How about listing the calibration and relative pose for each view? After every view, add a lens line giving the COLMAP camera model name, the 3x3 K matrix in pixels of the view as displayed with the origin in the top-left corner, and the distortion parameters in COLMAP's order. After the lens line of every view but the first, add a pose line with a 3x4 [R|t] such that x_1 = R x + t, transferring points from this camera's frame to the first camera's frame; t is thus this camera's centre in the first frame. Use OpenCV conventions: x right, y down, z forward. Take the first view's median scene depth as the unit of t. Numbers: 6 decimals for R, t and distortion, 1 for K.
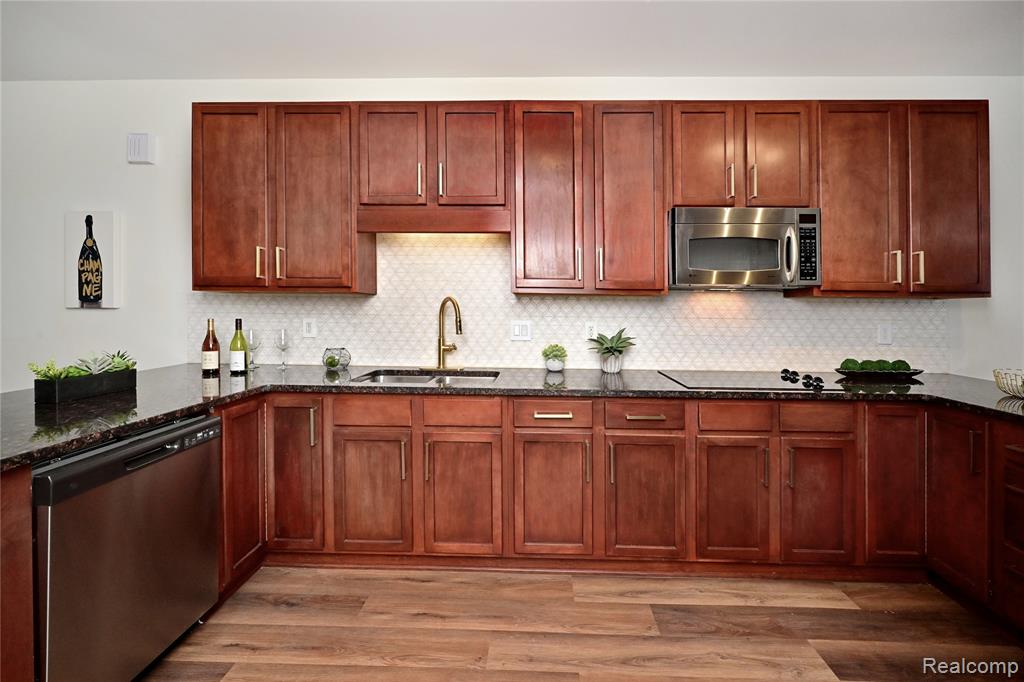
lens RADIAL K [[431.2, 0, 527.0], [0, 431.2, 302.0], [0, 0, 1]] dist [-0.002283, 0.000013]
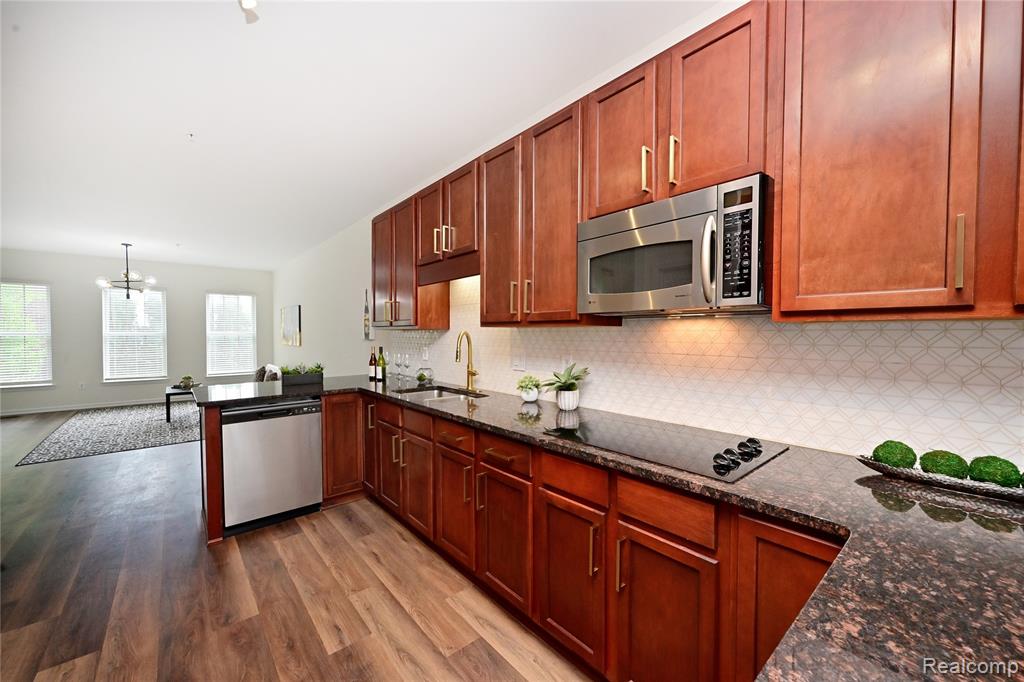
lens RADIAL K [[411.5, 0, 507.2], [0, 411.5, 337.6], [0, 0, 1]] dist [-0.001211, -0.000907]
pose [[0.655249, -0.001665, -0.755411, 0.818686], [0.019990, 0.999686, 0.015136, -0.008109], [0.755148, -0.025019, 0.655077, 0.338533]]
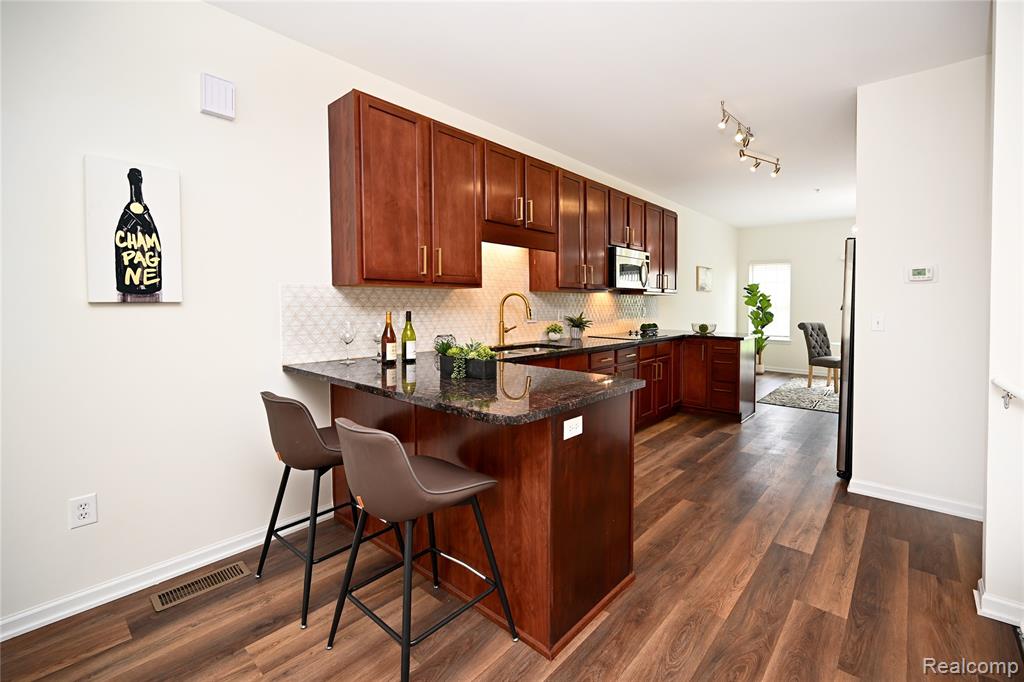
lens RADIAL K [[442.1, 0, 535.9], [0, 442.1, 295.4], [0, 0, 1]] dist [0.003899, 0.001144]
pose [[0.625089, 0.004057, 0.780543, -1.309417], [-0.012551, 0.999909, 0.004855, -0.010099], [-0.780453, -0.012832, 0.625083, 0.056429]]
